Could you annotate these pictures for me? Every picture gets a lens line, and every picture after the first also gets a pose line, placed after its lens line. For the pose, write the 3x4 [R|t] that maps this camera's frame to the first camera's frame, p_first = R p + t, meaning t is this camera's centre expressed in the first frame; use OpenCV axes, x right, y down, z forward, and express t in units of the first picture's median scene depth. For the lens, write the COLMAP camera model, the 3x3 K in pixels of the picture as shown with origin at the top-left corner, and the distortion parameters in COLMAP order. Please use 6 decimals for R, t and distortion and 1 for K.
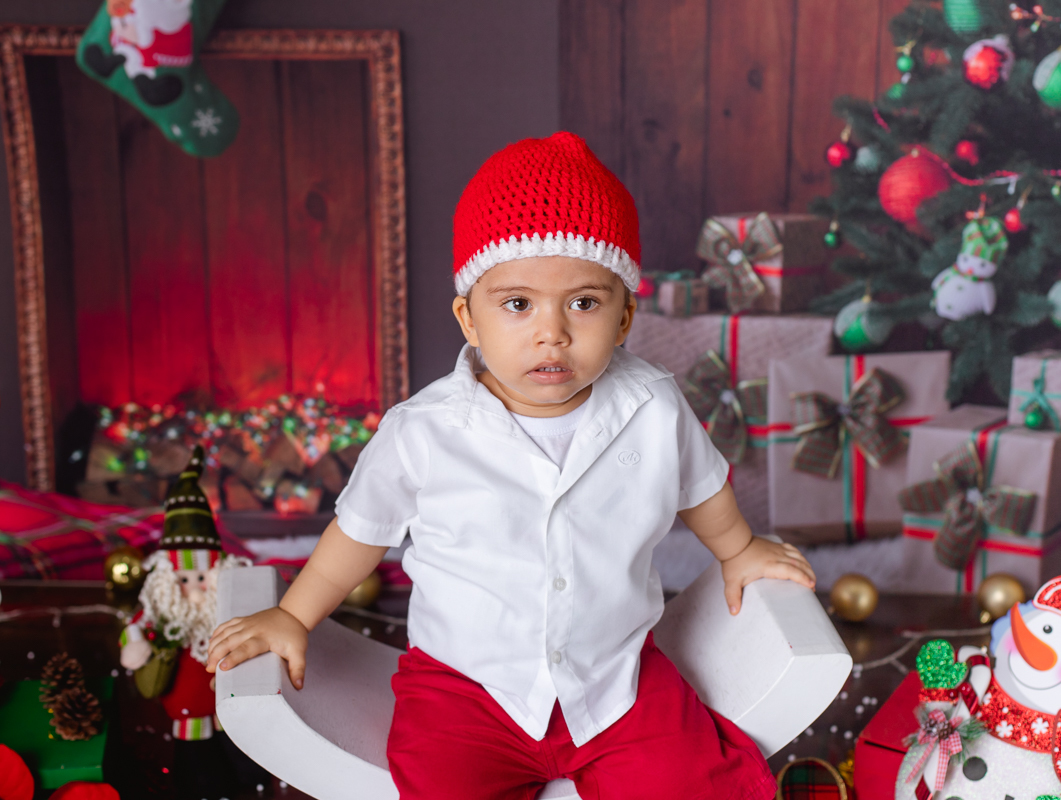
lens RADIAL K [[2002.7, 0, 565.5], [0, 2002.7, 394.3], [0, 0, 1]] dist [-0.155402, 0.119784]
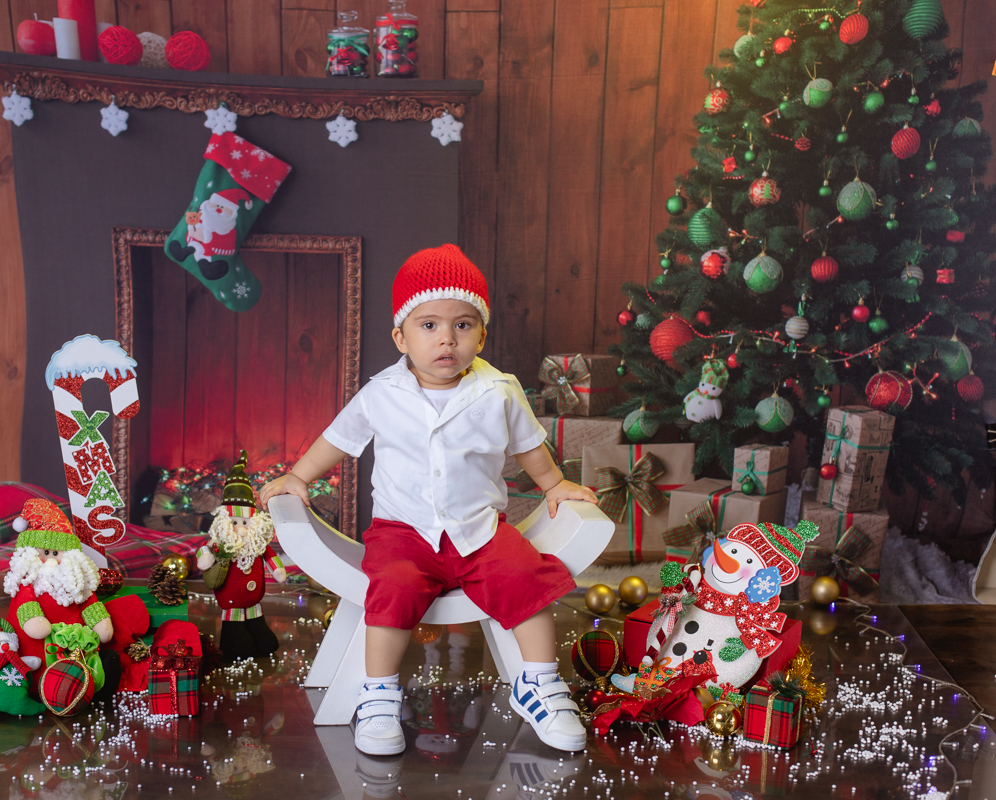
lens RADIAL K [[1938.4, 0, 428.6], [0, 1938.4, 447.8], [0, 0, 1]] dist [-0.137157, 0.062402]
pose [[0.999662, 0.026006, -0.000577, -0.021581], [-0.025692, 0.983646, -0.178269, 0.271324], [-0.004068, 0.178223, 0.983982, -0.548736]]
